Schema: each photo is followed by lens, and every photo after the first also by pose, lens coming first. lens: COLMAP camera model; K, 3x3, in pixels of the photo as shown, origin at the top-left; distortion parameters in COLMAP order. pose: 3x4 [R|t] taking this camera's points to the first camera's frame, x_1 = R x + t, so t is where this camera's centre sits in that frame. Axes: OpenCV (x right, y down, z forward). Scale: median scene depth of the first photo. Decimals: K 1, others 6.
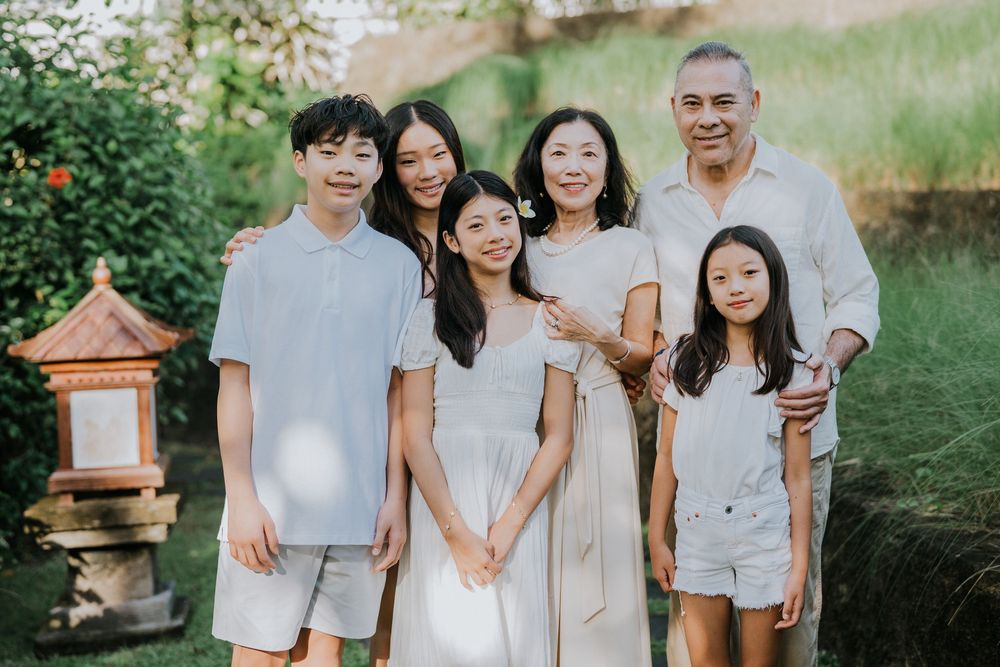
lens RADIAL K [[1887.6, 0, 500.0], [0, 1887.6, 333.5], [0, 0, 1]] dist [-0.003373, 0.478764]
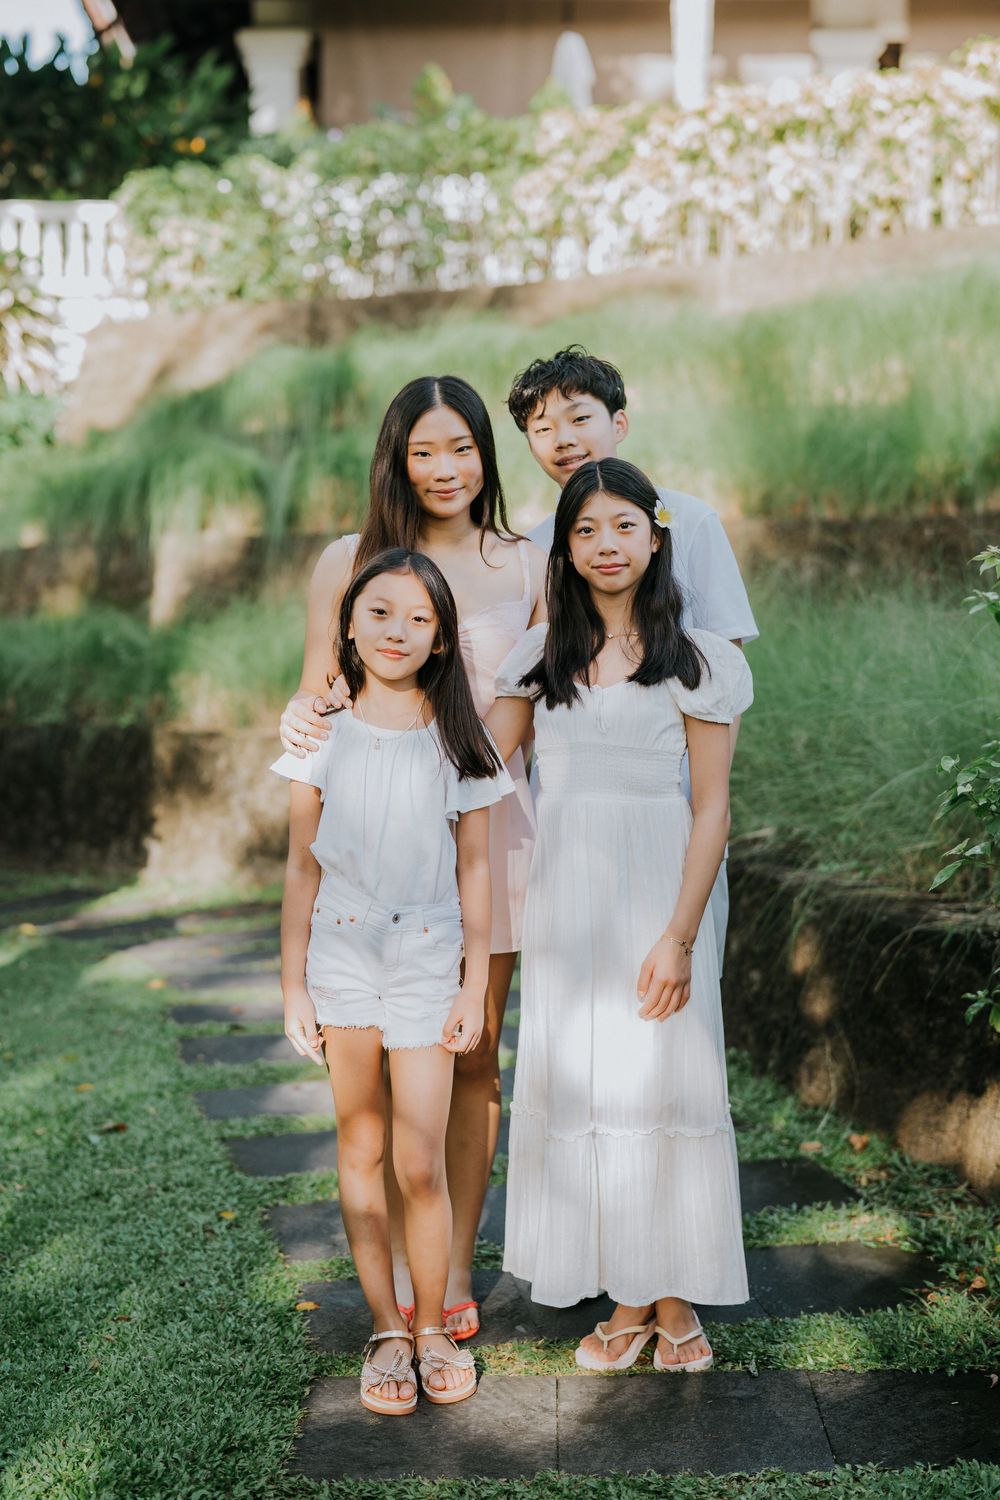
lens RADIAL K [[2831.4, 0, 500.0], [0, 2831.4, 750.0], [0, 0, 1]] dist [-0.003373, 0.478764]
pose [[0.995367, -0.010026, 0.095630, -0.033024], [0.010747, 0.999918, -0.007028, 0.026896], [-0.095551, 0.008023, 0.995392, -0.160021]]
